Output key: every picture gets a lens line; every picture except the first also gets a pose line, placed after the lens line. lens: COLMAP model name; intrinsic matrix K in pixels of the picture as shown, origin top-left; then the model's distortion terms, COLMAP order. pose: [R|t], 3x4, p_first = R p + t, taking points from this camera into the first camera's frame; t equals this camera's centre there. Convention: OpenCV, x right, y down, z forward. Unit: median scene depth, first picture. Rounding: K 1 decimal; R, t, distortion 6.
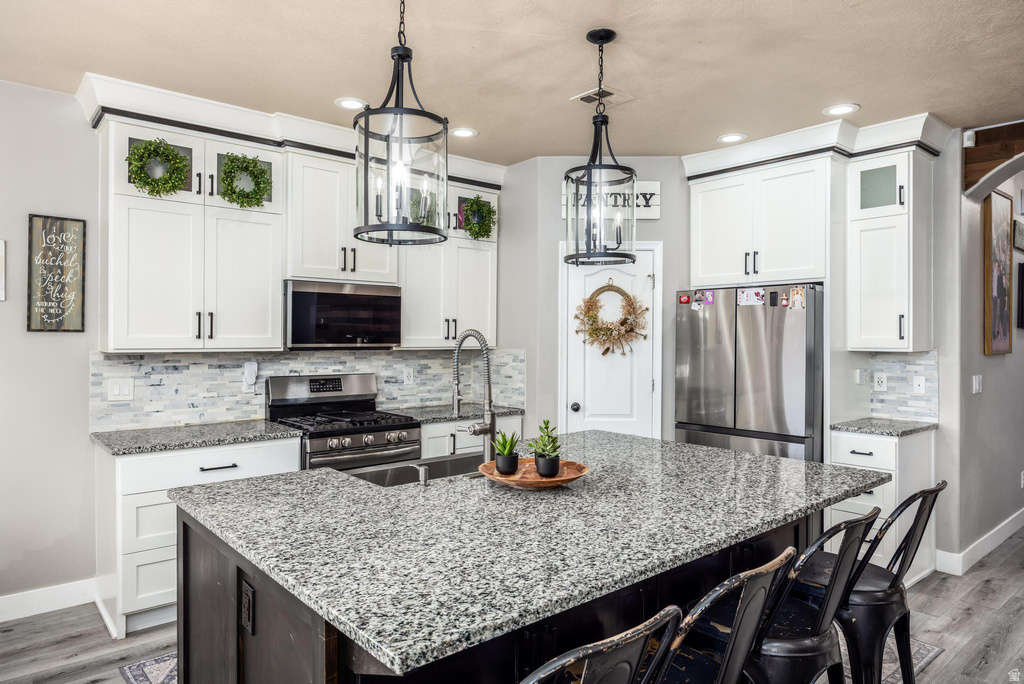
lens RADIAL K [[644.5, 0, 512.0], [0, 644.5, 342.0], [0, 0, 1]] dist [-0.001756, -0.000306]
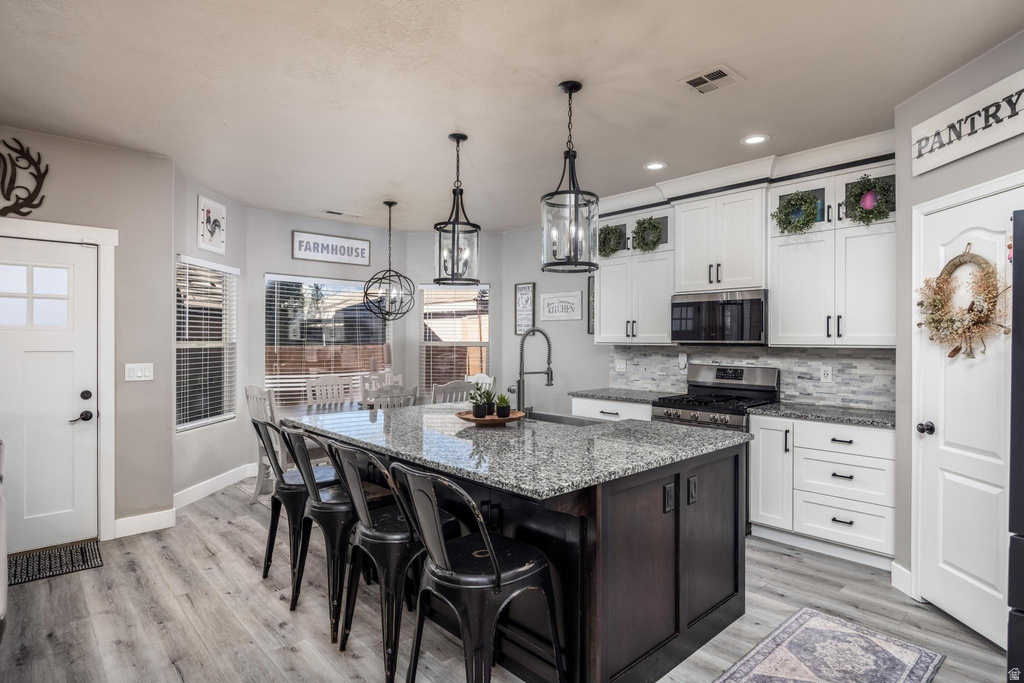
lens RADIAL K [[543.1, 0, 530.5], [0, 543.1, 342.5], [0, 0, 1]] dist [-0.026672, 0.001337]
pose [[0.042085, 0.000113, -0.999114, 0.735592], [-0.011300, 0.999936, -0.000362, 0.010021], [0.999050, 0.011305, 0.042084, 0.559800]]
